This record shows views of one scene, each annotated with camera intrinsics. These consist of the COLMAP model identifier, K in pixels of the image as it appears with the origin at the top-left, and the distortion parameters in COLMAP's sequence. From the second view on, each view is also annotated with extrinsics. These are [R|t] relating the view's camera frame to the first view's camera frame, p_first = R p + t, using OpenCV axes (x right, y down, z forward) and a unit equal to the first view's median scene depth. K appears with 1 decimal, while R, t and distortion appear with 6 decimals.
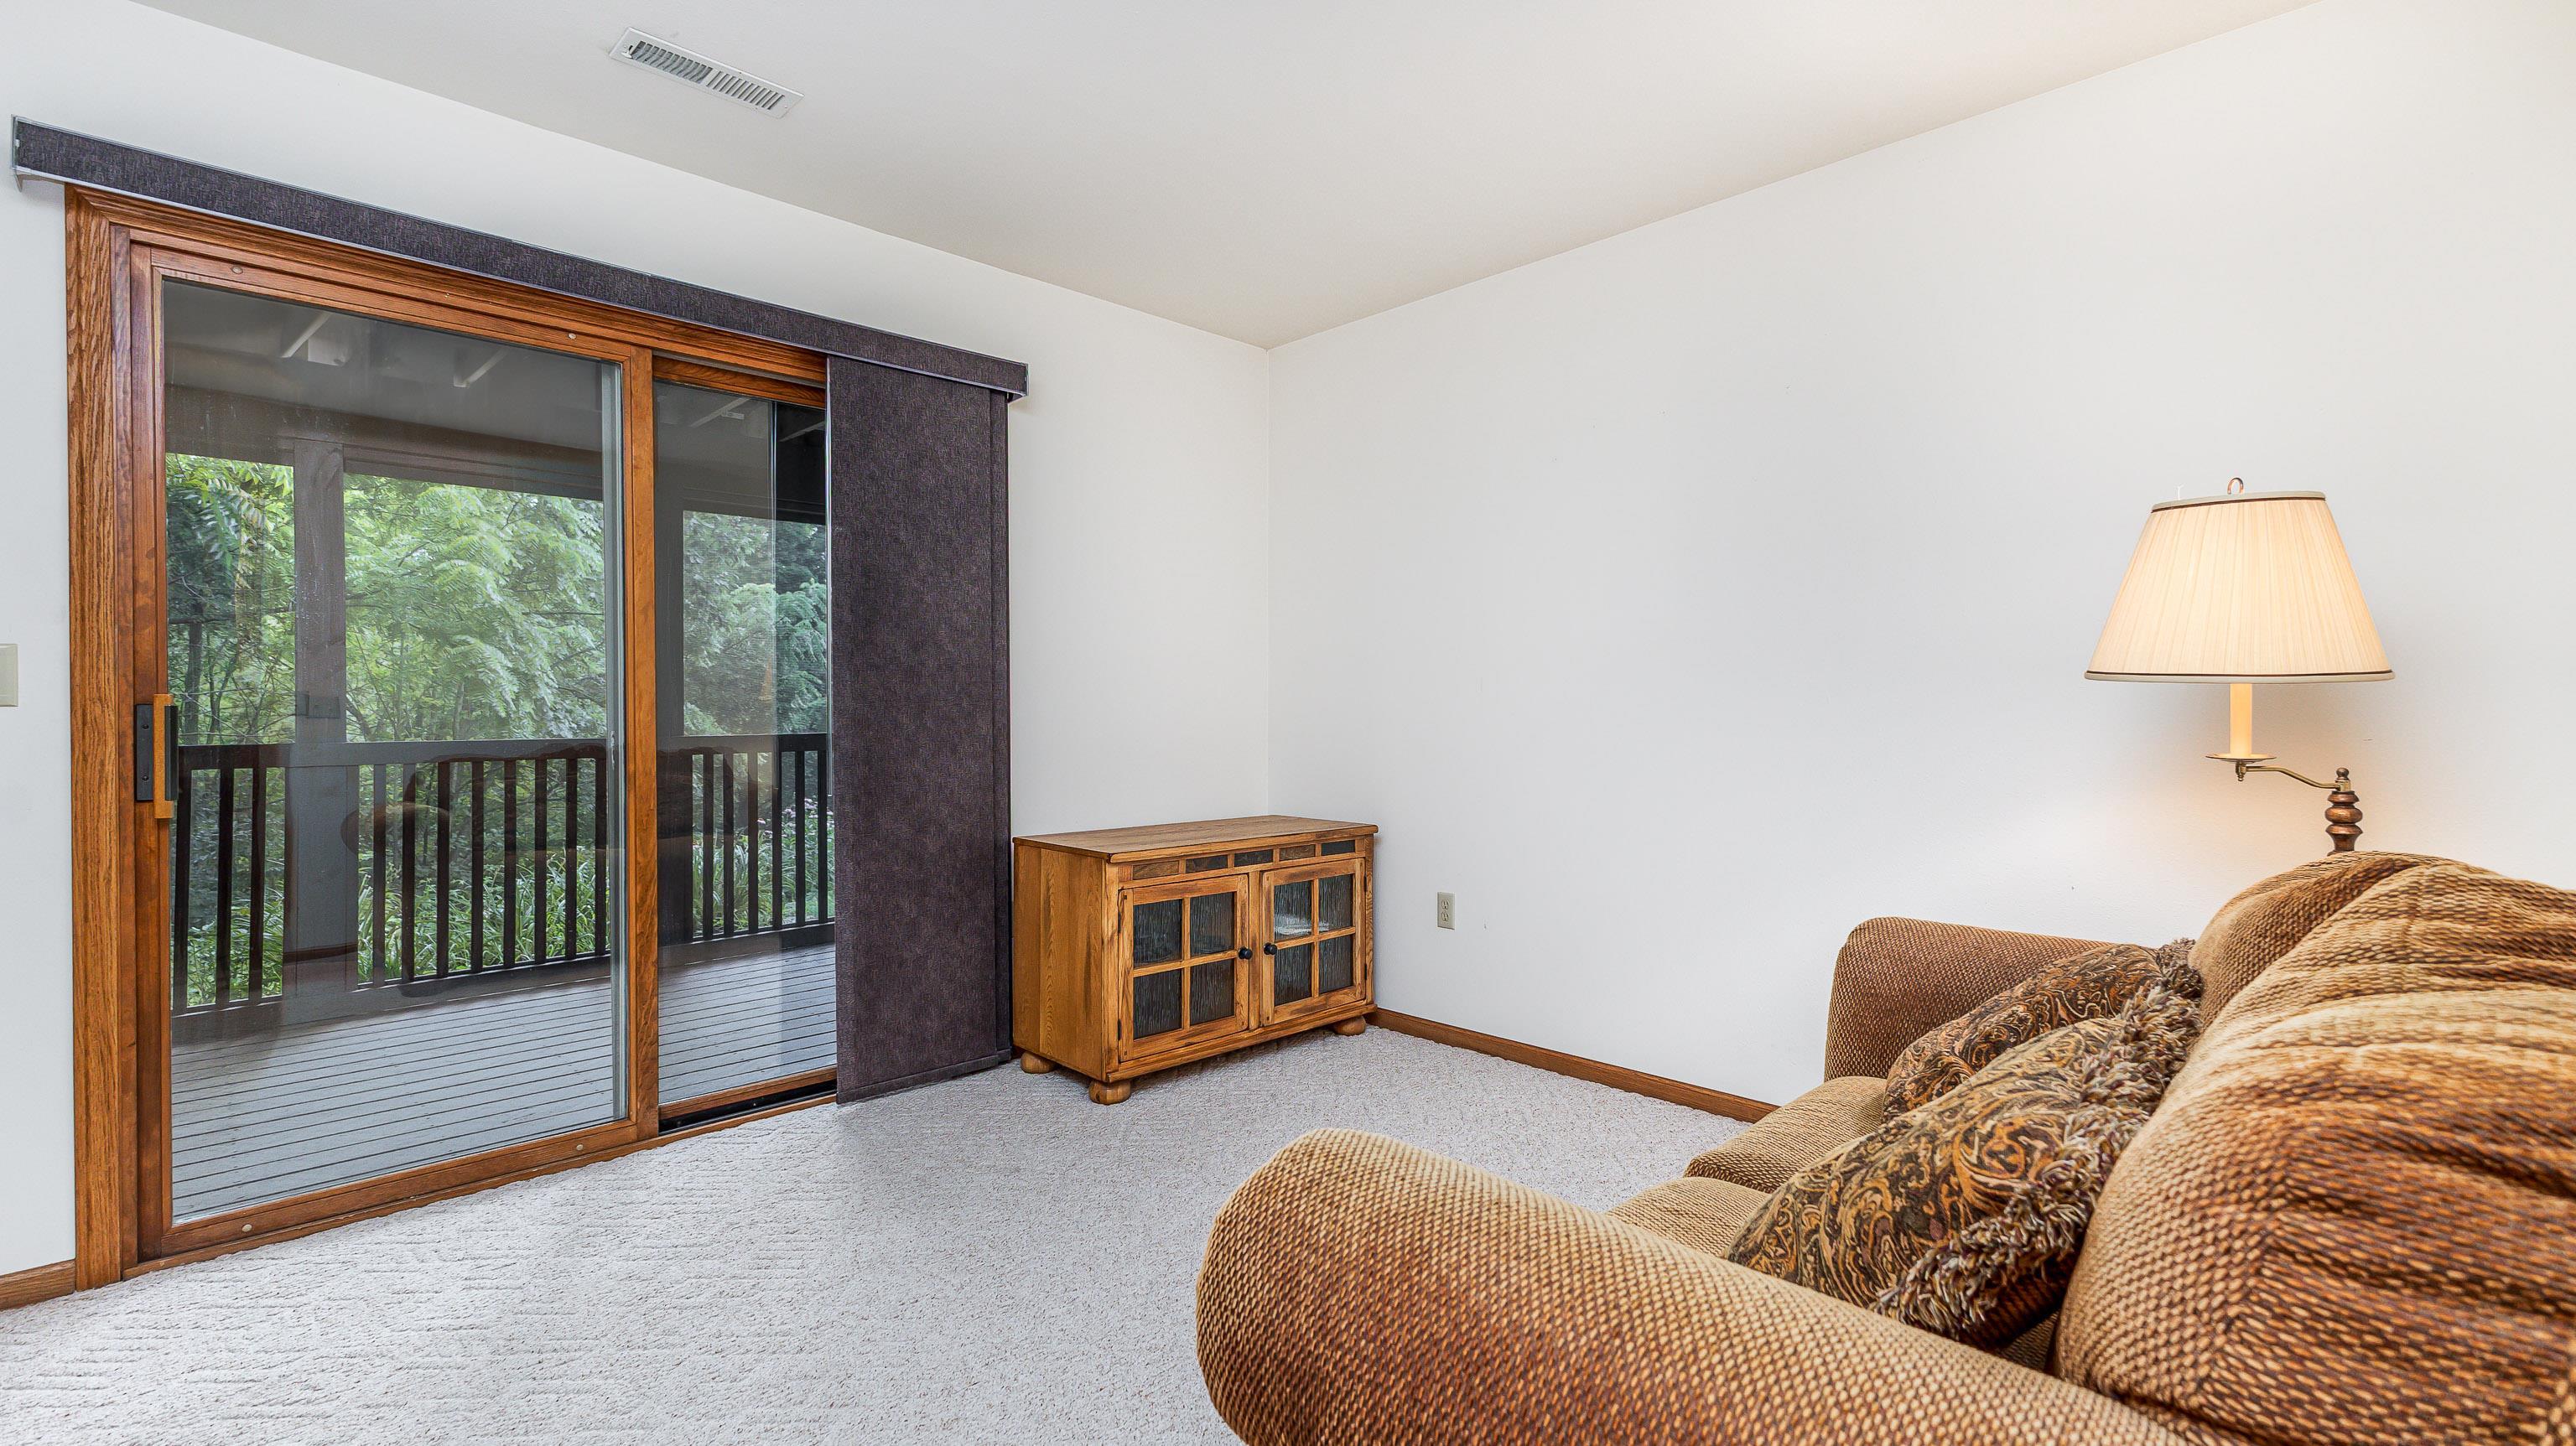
lens RADIAL K [[1130.1, 0, 1289.9], [0, 1130.1, 718.0], [0, 0, 1]] dist [0.014462, -0.000075]
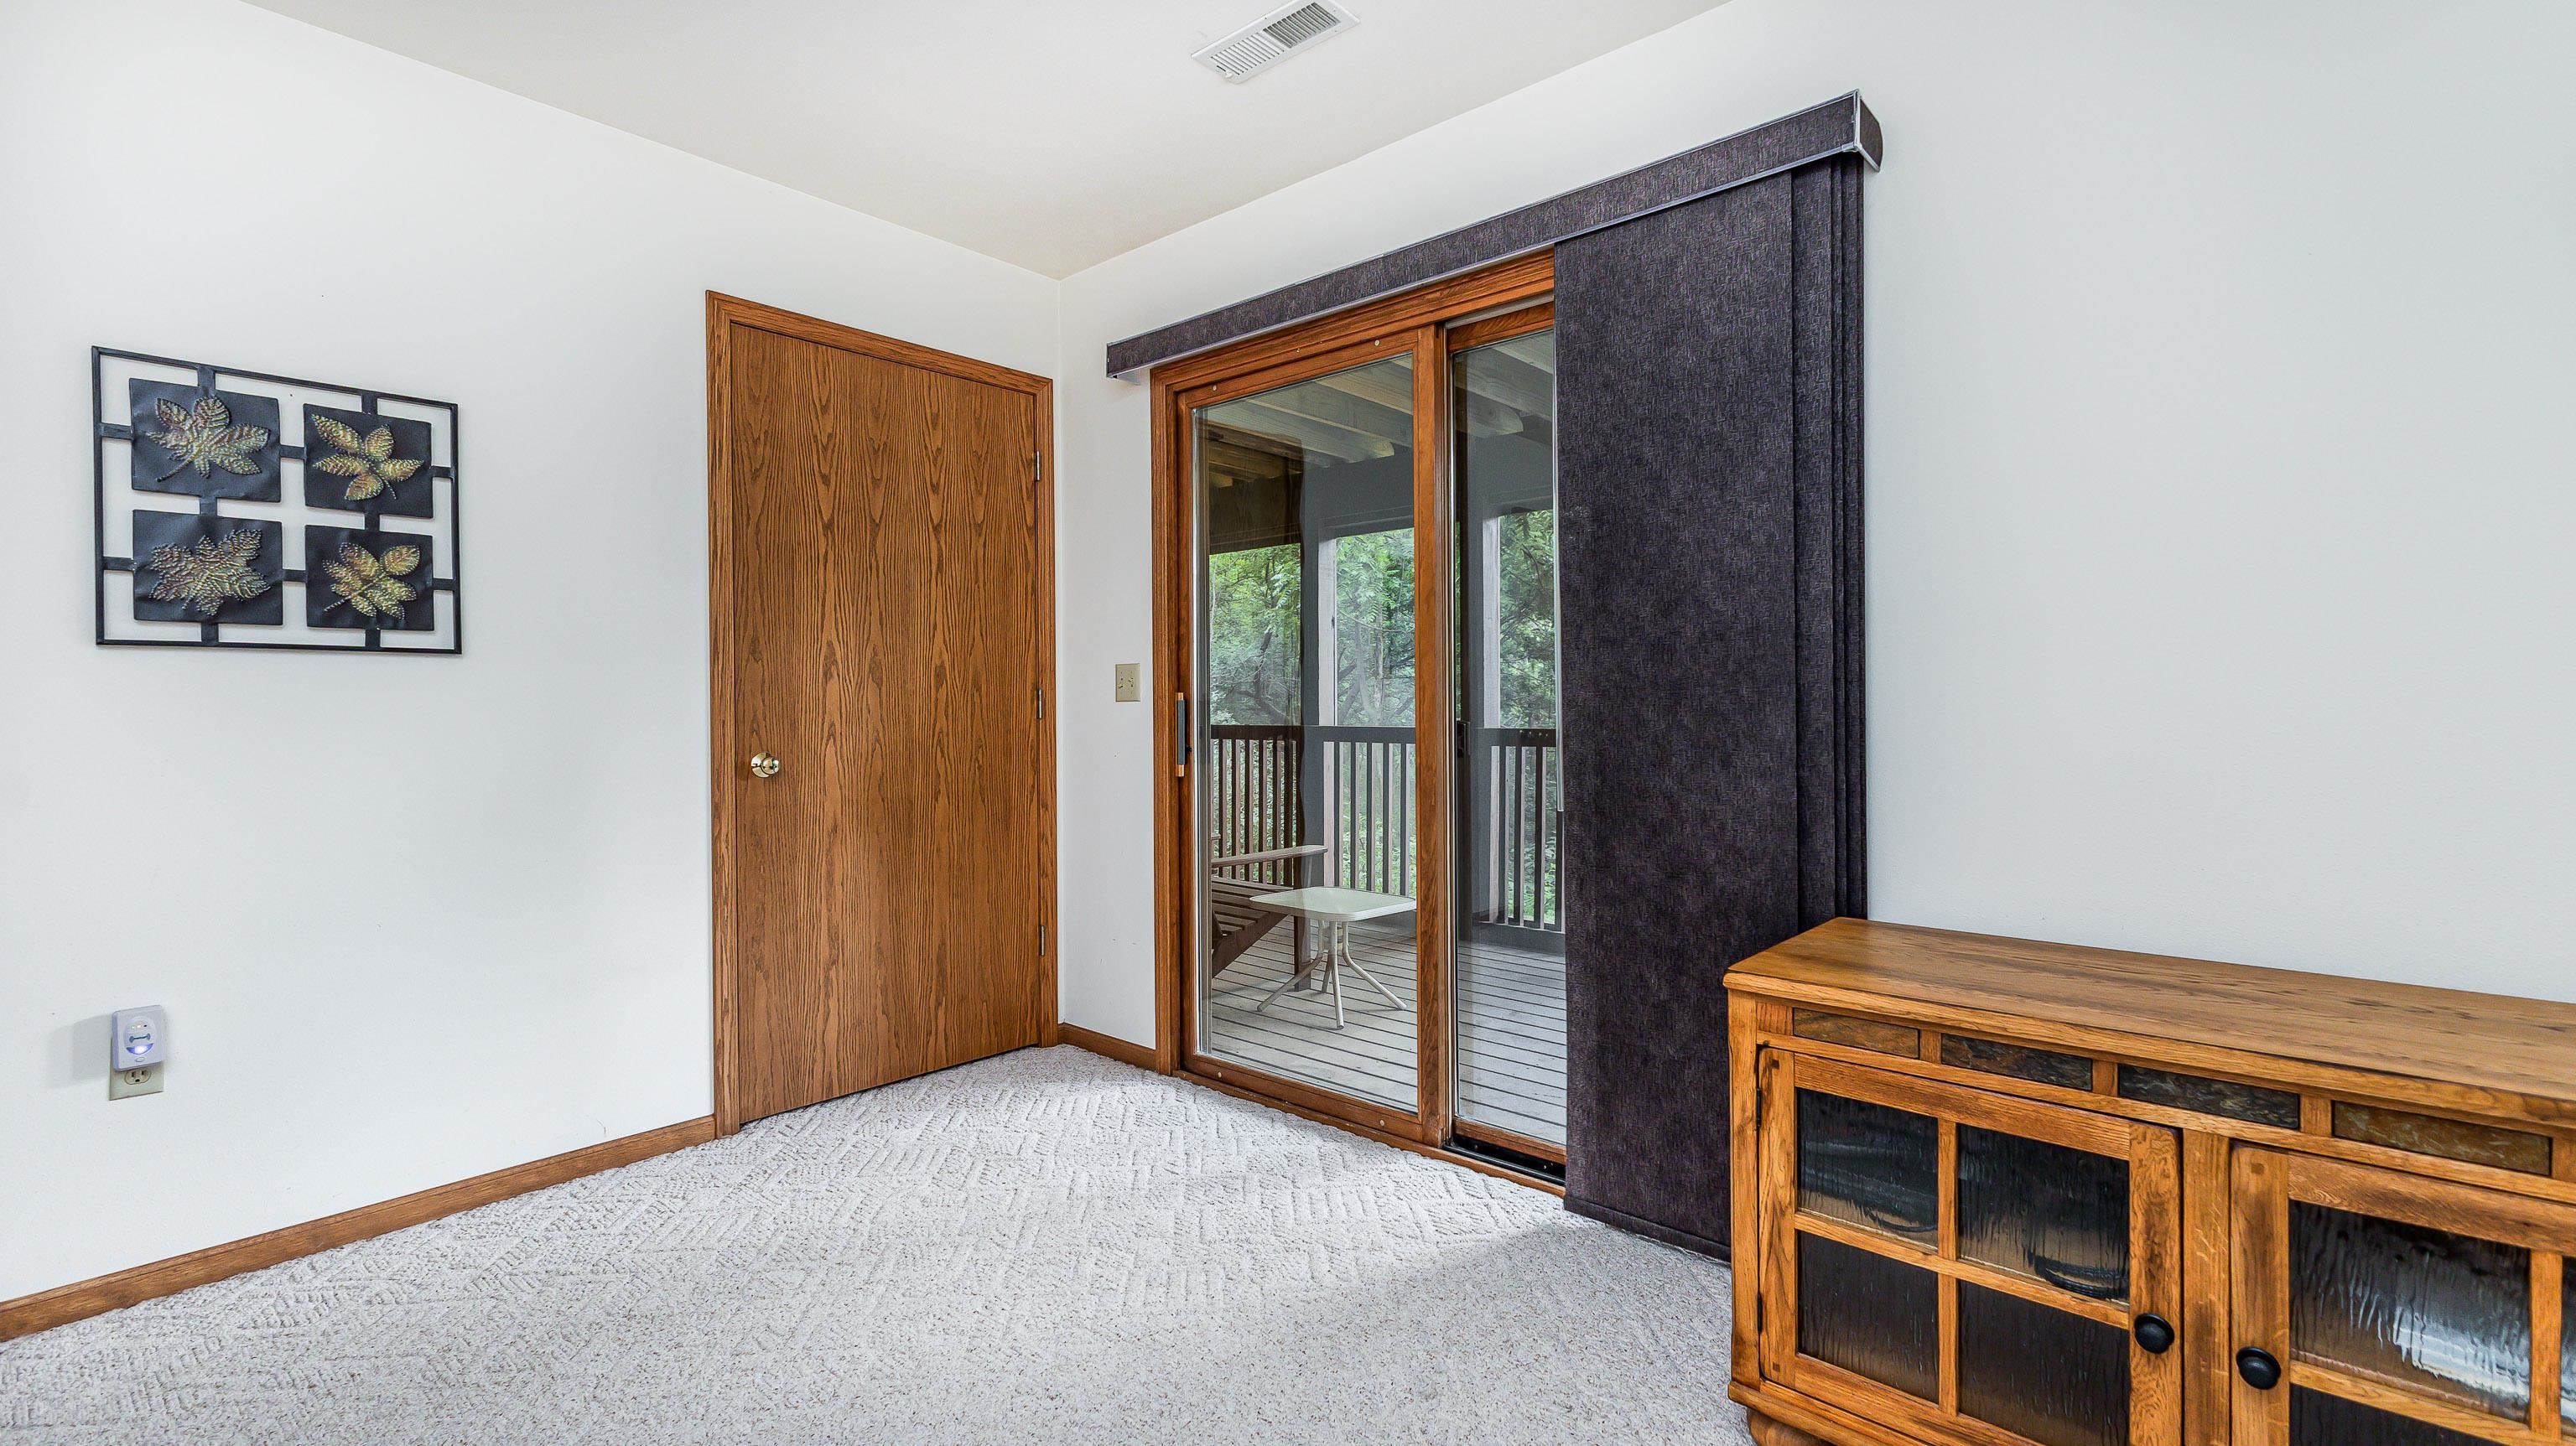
lens RADIAL K [[1130.1, 0, 1289.9], [0, 1130.1, 718.0], [0, 0, 1]] dist [0.014462, -0.000075]
pose [[0.074542, 0.012144, -0.997144, 0.347910], [-0.002112, 0.999926, 0.012020, -0.004420], [0.997216, 0.001210, 0.074562, 0.734867]]
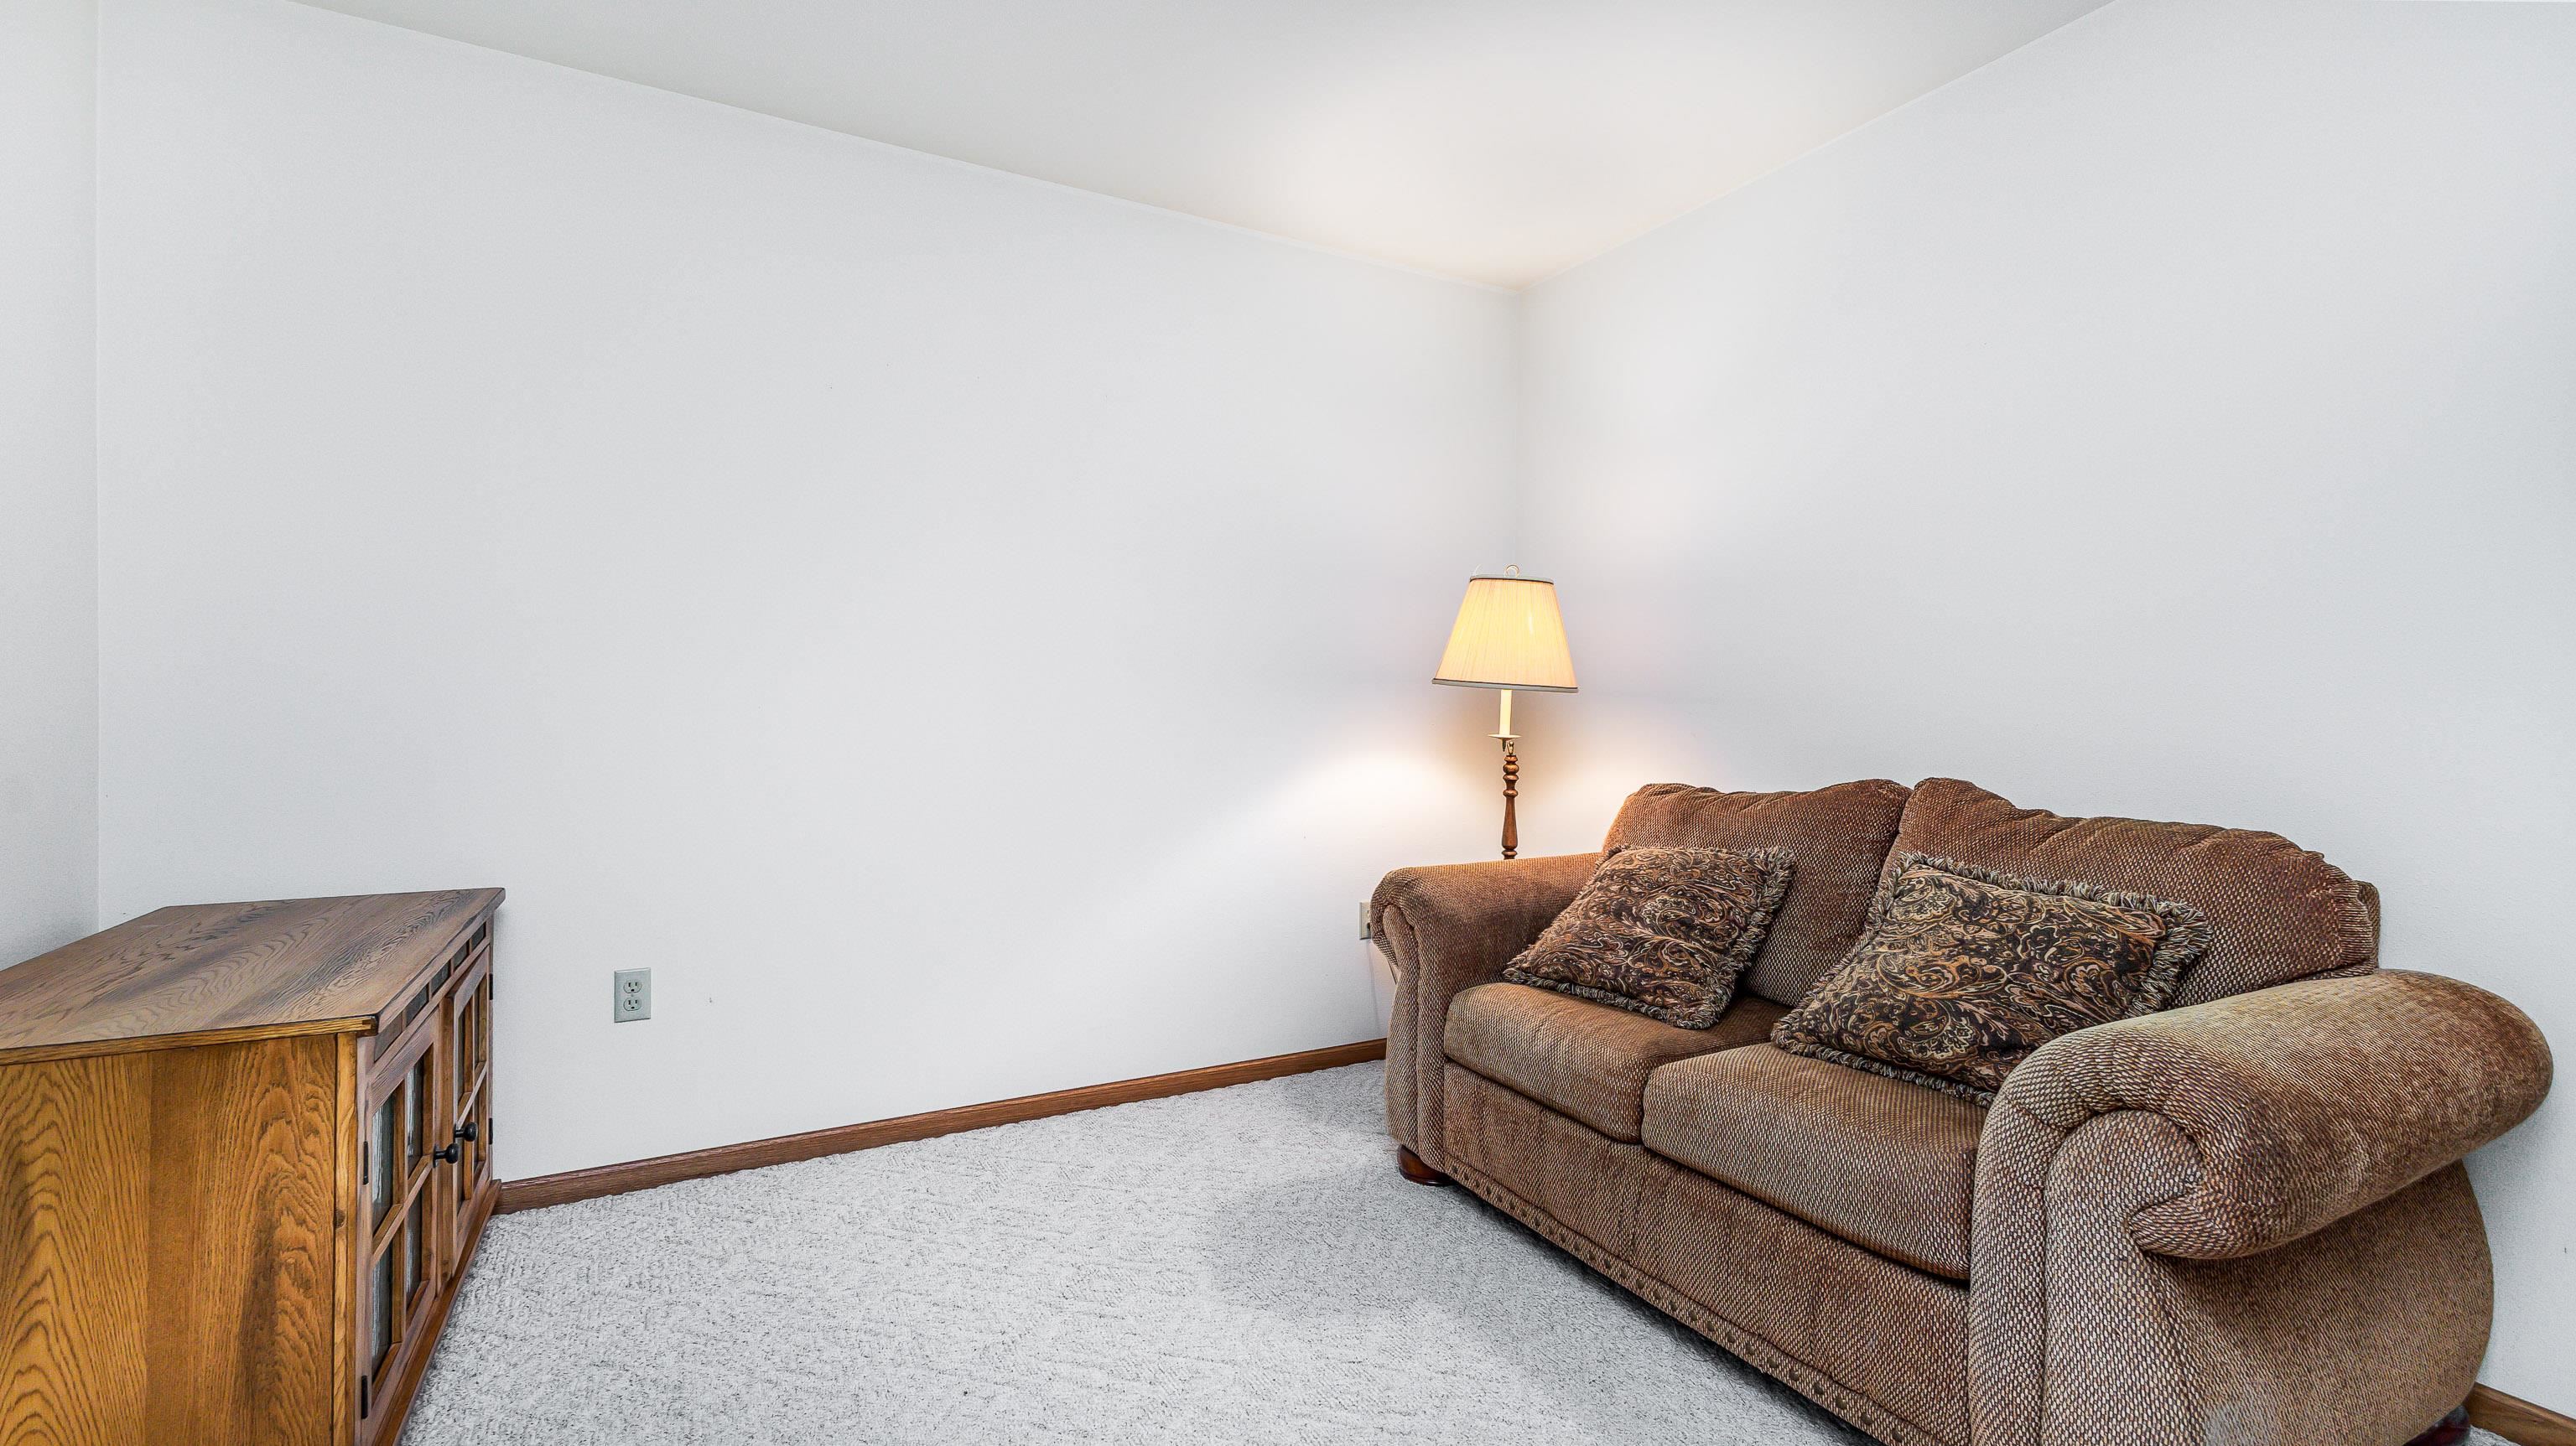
lens RADIAL K [[1130.1, 0, 1289.9], [0, 1130.1, 718.0], [0, 0, 1]] dist [0.014462, -0.000075]
pose [[0.271533, -0.007684, 0.962399, -0.470345], [-0.000954, 0.999965, 0.008254, -0.003243], [-0.962429, -0.003159, 0.271516, 0.492351]]
